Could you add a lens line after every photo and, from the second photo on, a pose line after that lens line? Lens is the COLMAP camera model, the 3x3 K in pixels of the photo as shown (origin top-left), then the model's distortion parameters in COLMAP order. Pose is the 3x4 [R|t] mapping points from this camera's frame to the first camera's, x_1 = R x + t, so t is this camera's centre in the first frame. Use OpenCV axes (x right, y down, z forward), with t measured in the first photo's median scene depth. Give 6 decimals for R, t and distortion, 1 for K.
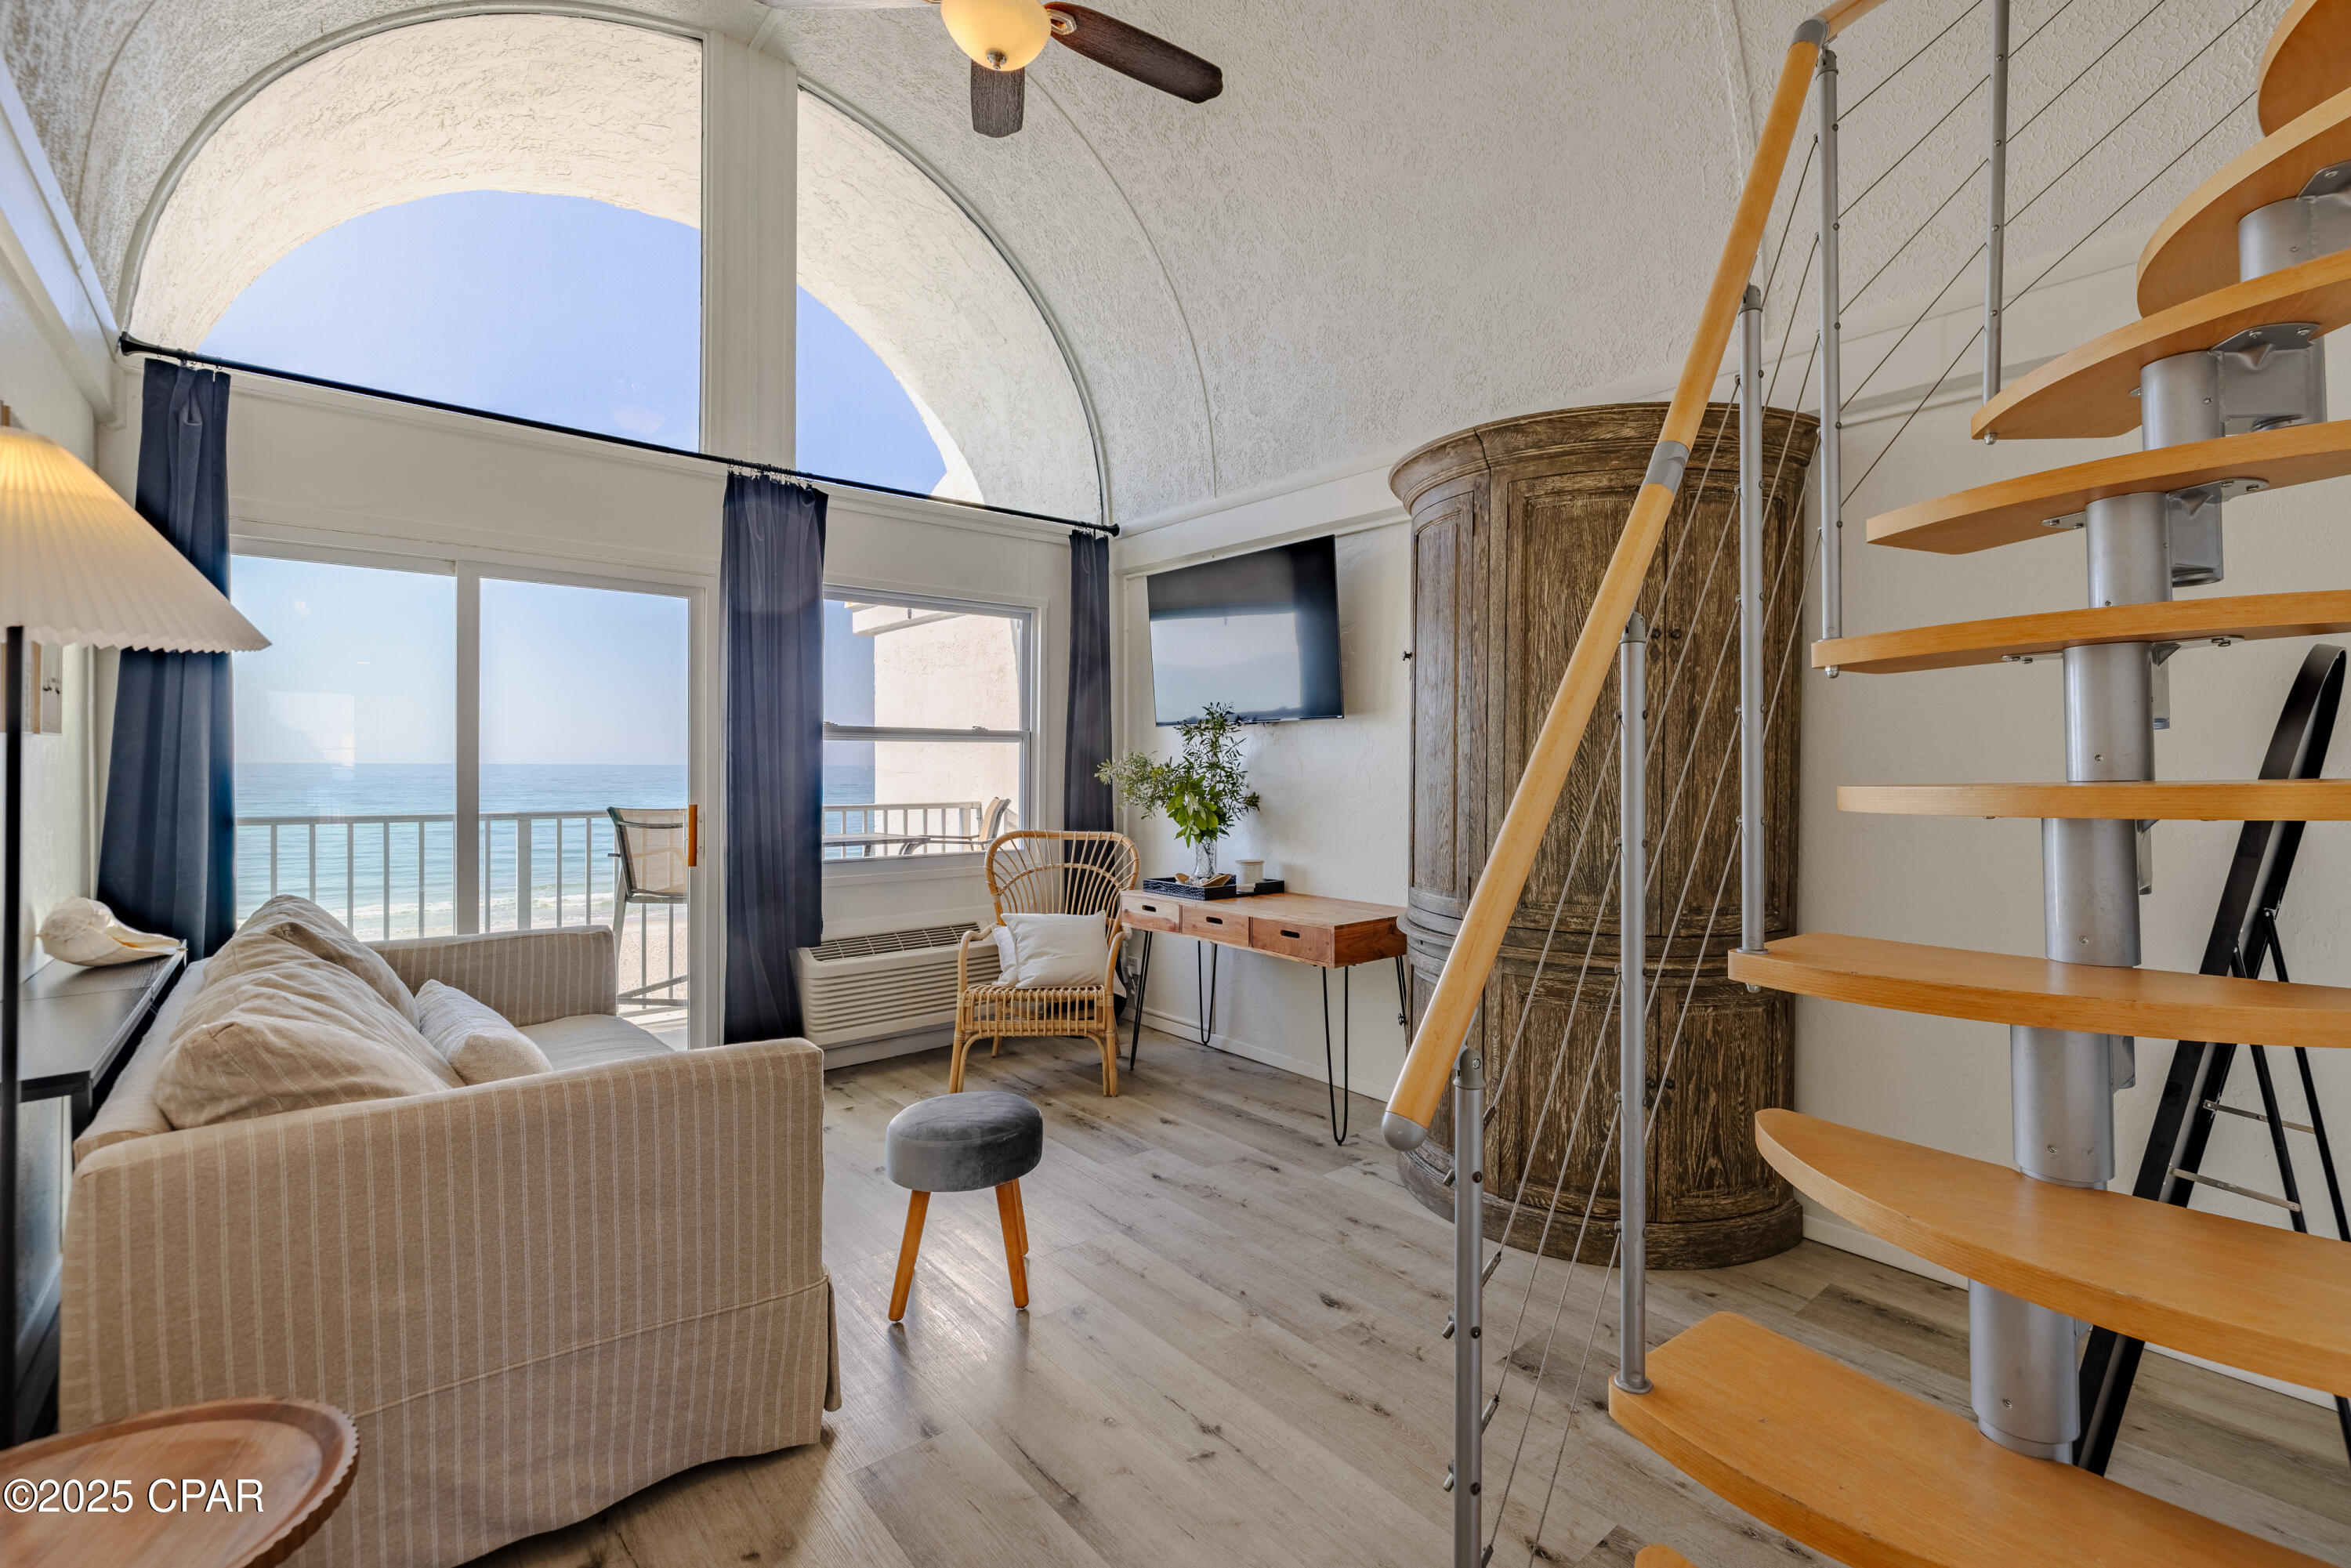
lens RADIAL K [[1046.8, 0, 1311.0], [0, 1046.8, 771.9], [0, 0, 1]] dist [-0.003029, -0.000507]
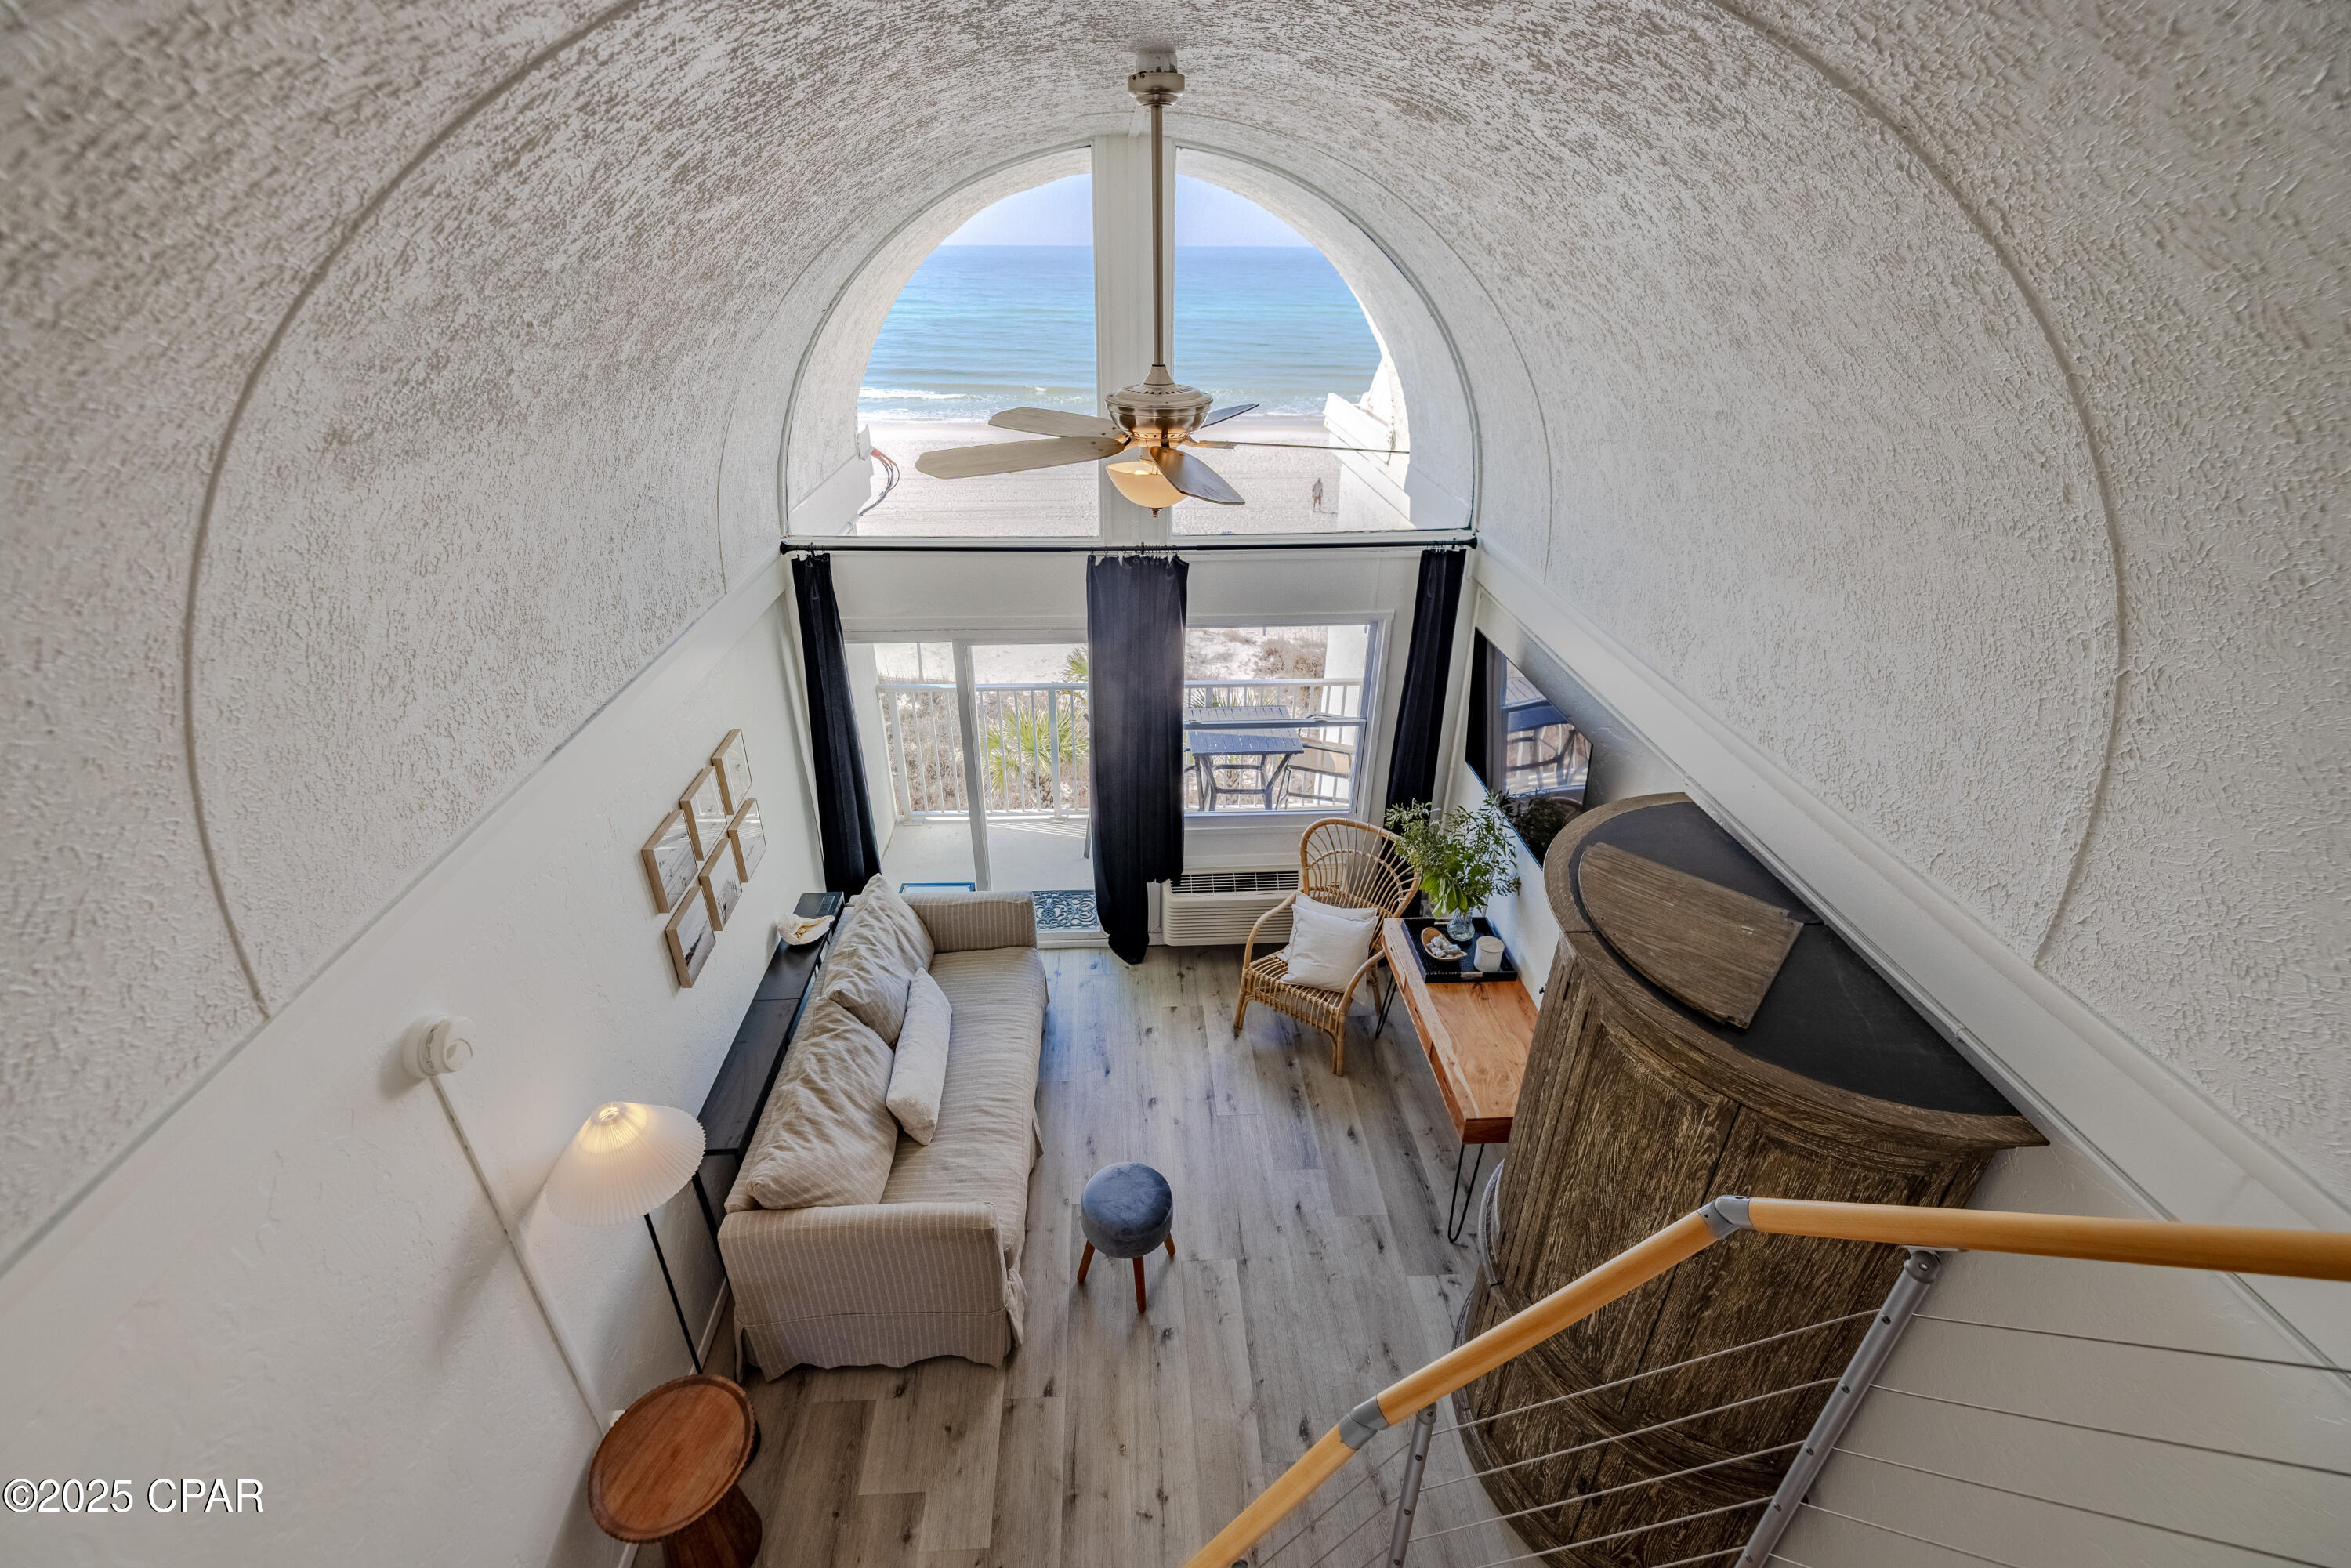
lens RADIAL K [[990.9, 0, 1163.9], [0, 990.9, 763.6], [0, 0, 1]] dist [0.002440, -0.000390]
pose [[0.756342, 0.305311, -0.578561, 0.223998], [-0.006554, 0.887903, 0.459984, -0.555333], [0.654144, -0.344113, 0.673559, 0.143259]]
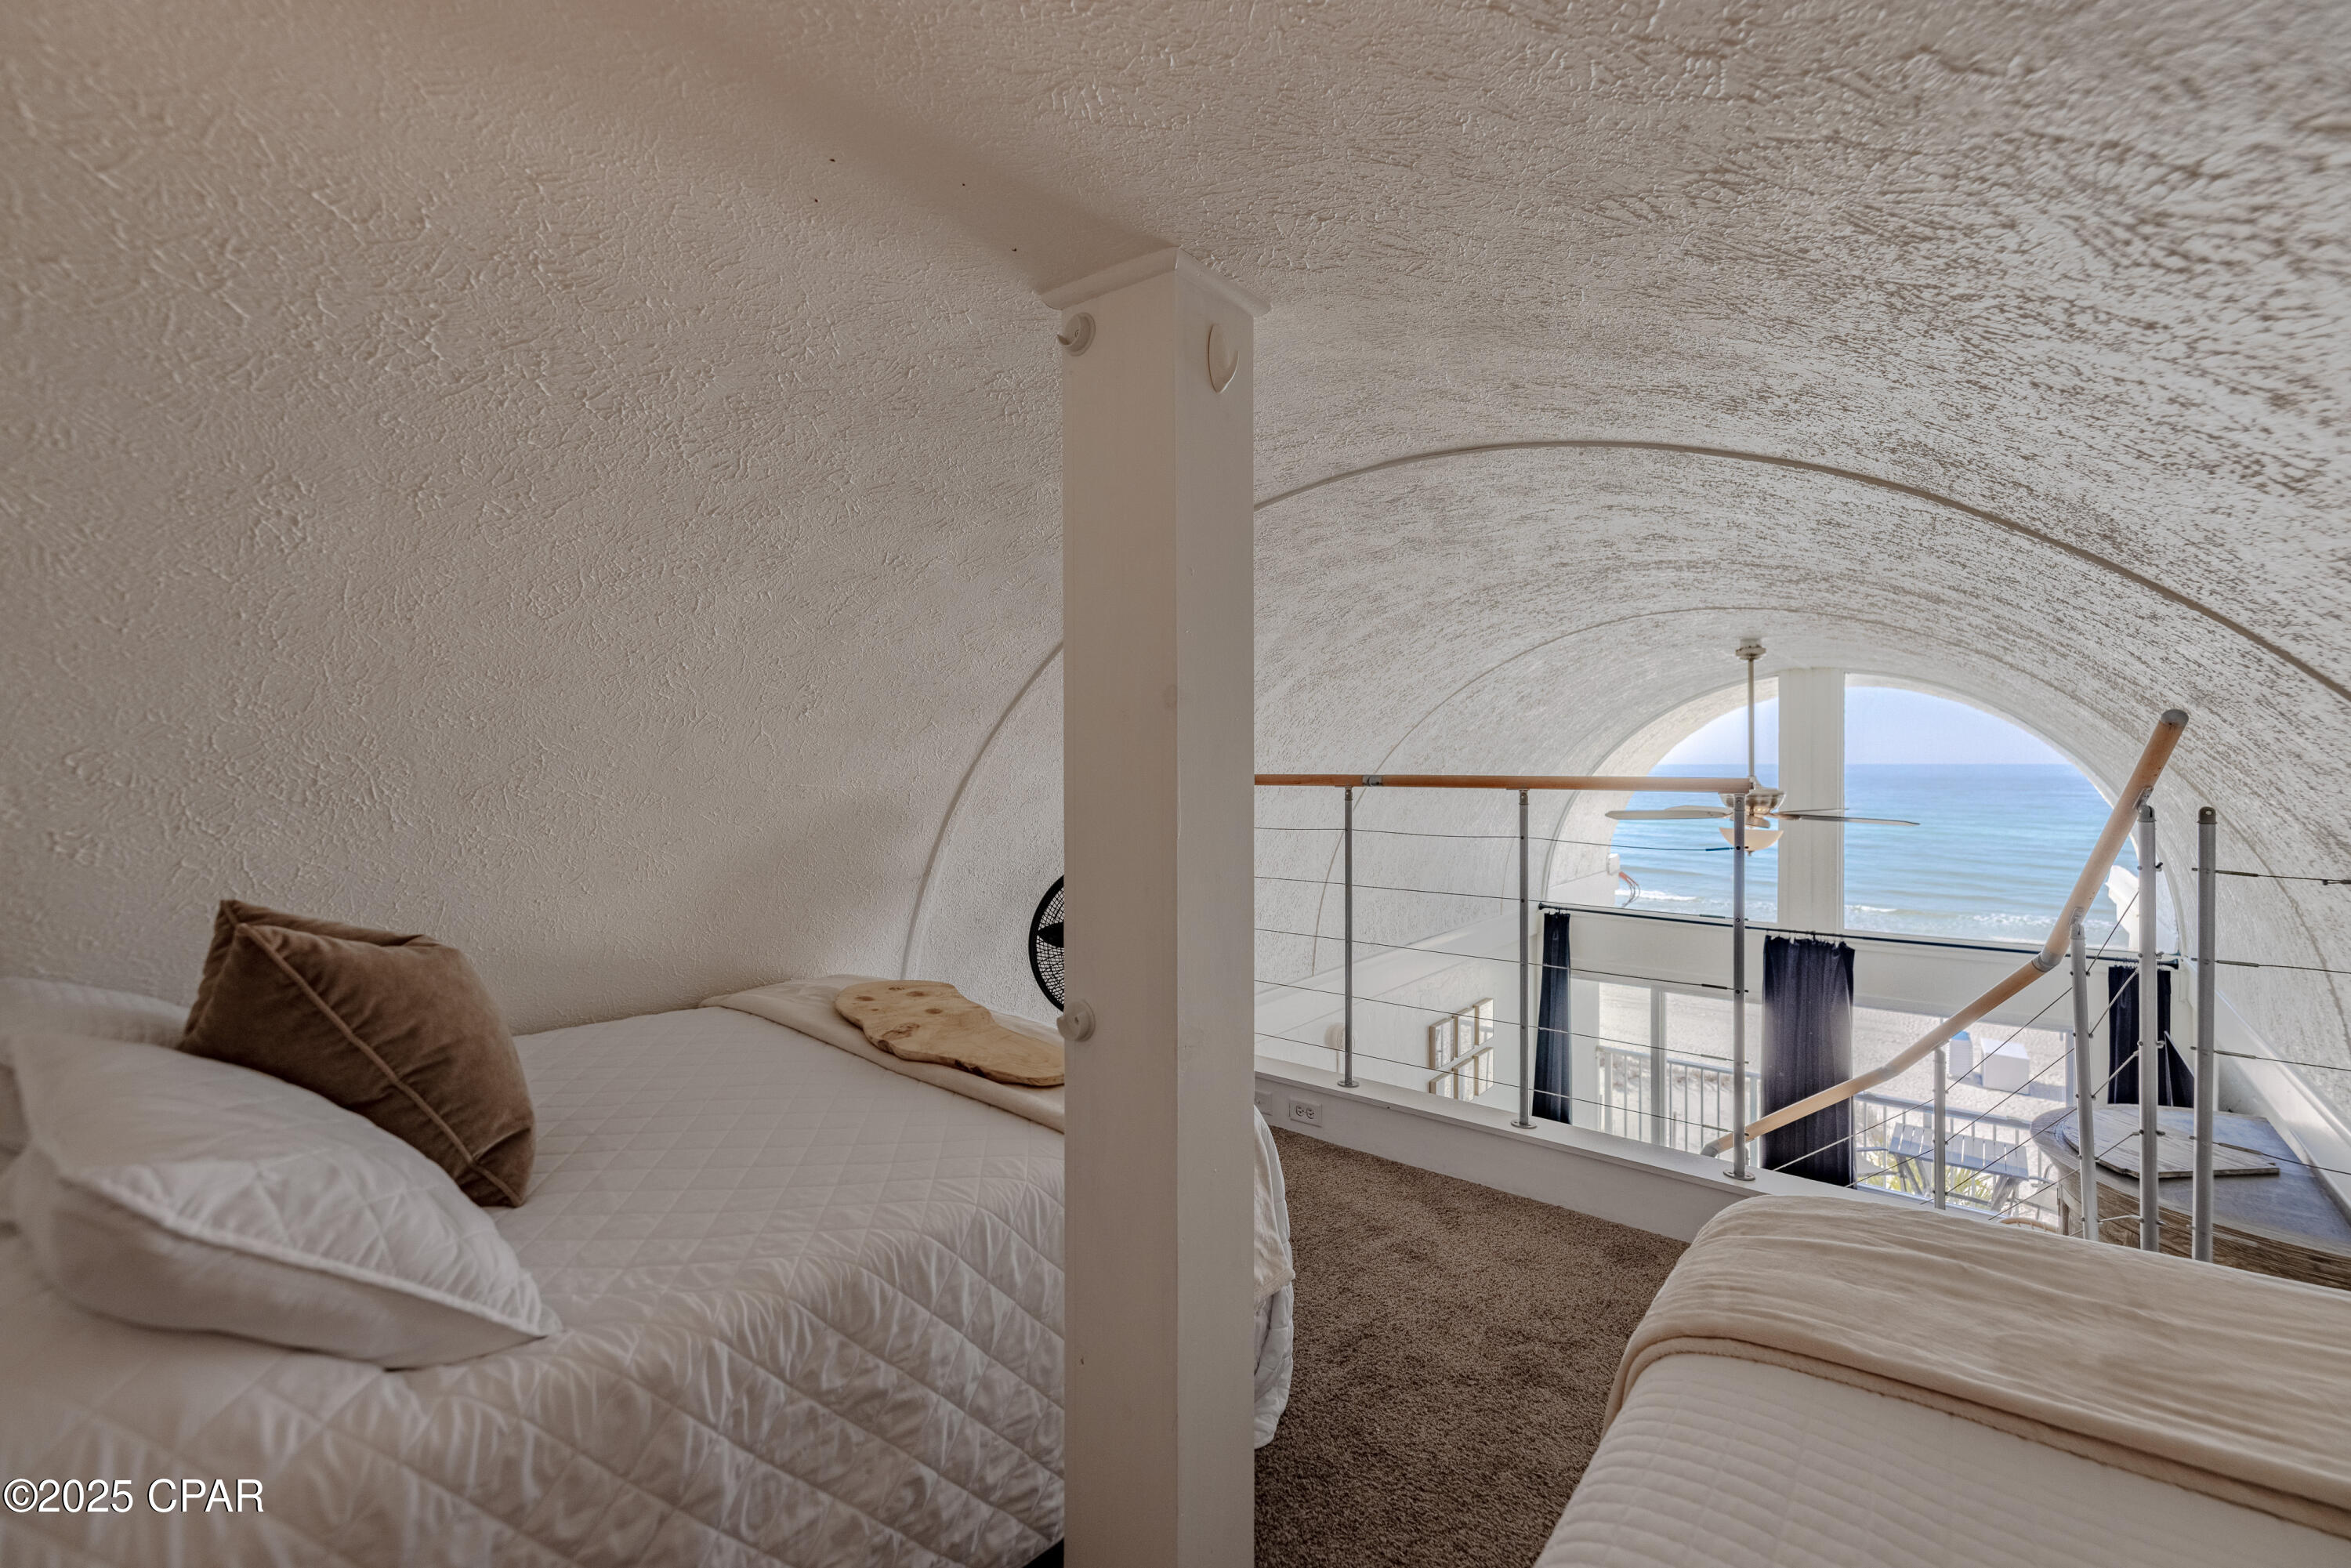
lens RADIAL K [[990.9, 0, 1158.9], [0, 990.9, 765.8], [0, 0, 1]] dist [0.002440, -0.000390]
pose [[0.108781, 0.000305, -0.994066, 0.820864], [-0.002716, 0.999996, 0.000009, -0.505293], [0.994062, 0.002699, 0.108781, -0.150670]]
